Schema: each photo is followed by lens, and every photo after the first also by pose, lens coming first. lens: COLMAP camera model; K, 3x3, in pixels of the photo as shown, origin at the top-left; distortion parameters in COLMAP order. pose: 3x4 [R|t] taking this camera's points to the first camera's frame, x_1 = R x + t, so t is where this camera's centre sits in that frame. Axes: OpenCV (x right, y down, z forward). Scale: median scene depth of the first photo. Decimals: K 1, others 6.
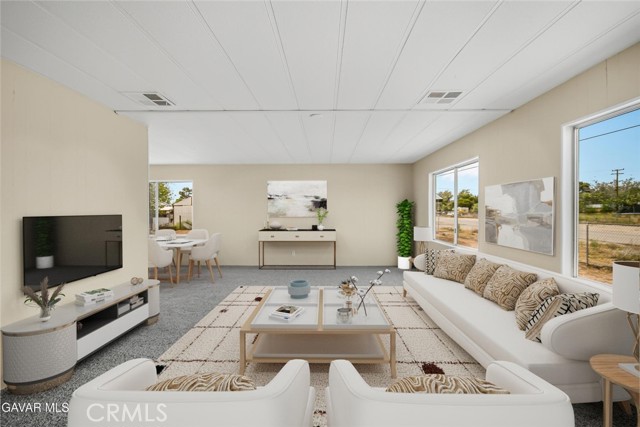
lens RADIAL K [[262.1, 0, 320.9], [0, 262.1, 210.7], [0, 0, 1]] dist [0.000868, 0.000043]
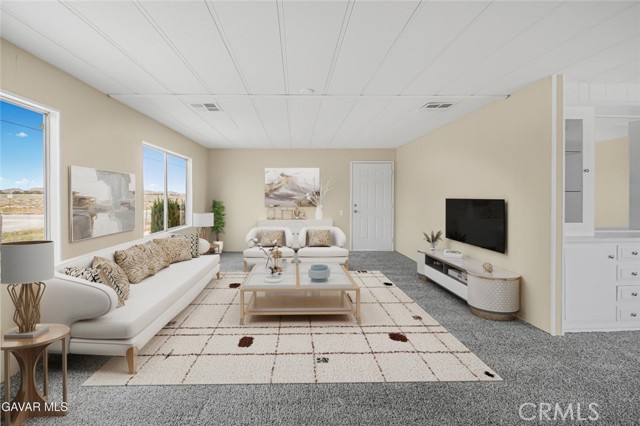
lens RADIAL K [[262.1, 0, 307.1], [0, 262.1, 200.4], [0, 0, 1]] dist [0.000868, 0.000043]
pose [[-0.998343, 0.007361, -0.057079, 0.021582], [0.006432, 0.999844, 0.016434, -0.002863], [0.057191, 0.016040, -0.998234, 2.007738]]
